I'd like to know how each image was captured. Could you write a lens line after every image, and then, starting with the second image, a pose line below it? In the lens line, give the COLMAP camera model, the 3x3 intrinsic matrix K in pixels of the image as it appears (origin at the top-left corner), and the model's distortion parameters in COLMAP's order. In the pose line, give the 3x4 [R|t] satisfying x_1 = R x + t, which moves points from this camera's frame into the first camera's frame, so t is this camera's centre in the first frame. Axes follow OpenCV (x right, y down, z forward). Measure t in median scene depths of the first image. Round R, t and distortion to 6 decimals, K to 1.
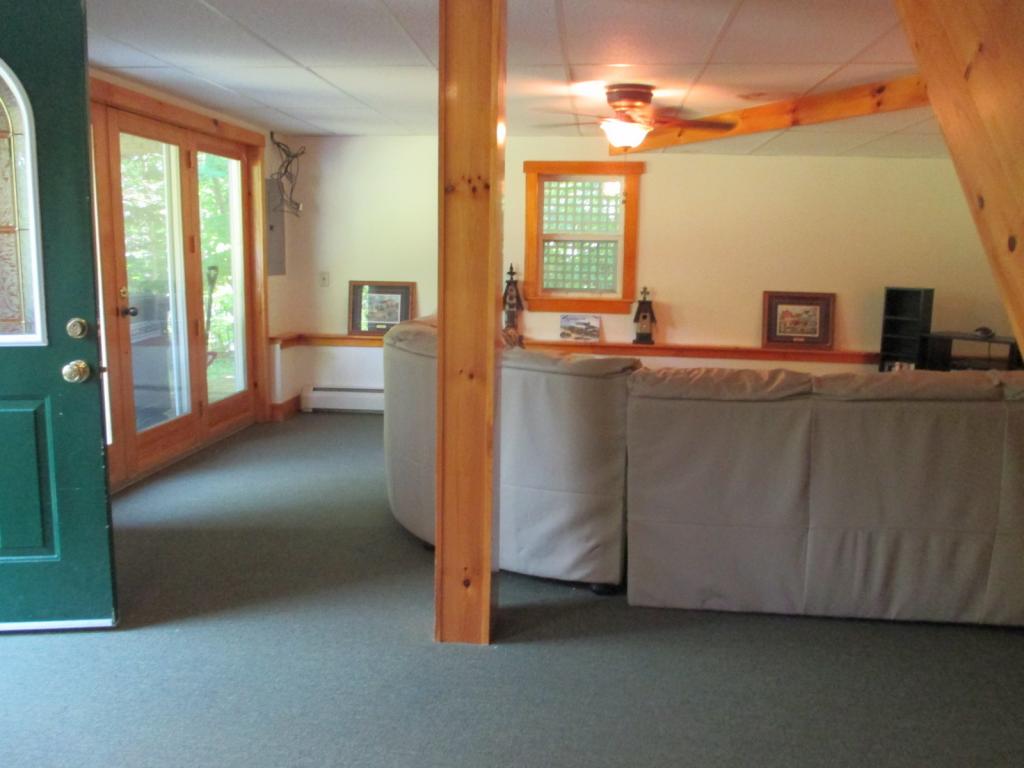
lens RADIAL K [[888.1, 0, 512.7], [0, 888.1, 384.8], [0, 0, 1]] dist [-0.037556, 0.012874]
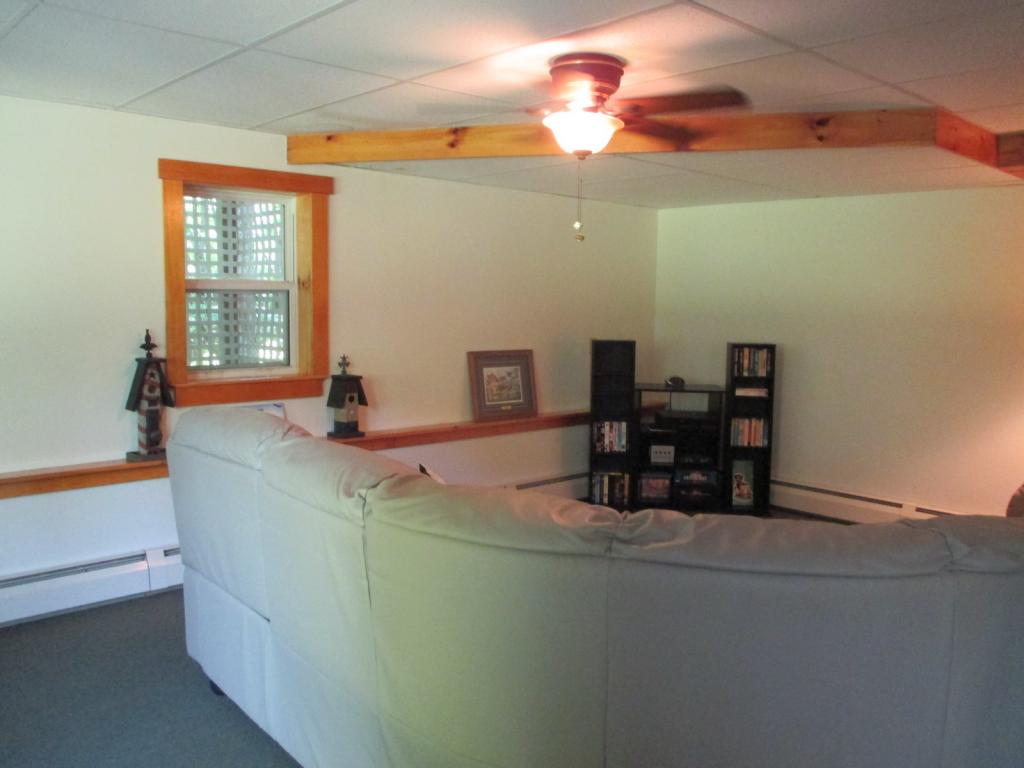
lens RADIAL K [[888.1, 0, 516.6], [0, 888.1, 385.6], [0, 0, 1]] dist [-0.037556, 0.012874]
pose [[0.660639, -0.086364, 0.745719, -0.285197], [0.110252, 0.993751, 0.017416, -0.084729], [-0.742563, 0.070711, 0.666033, 0.438640]]
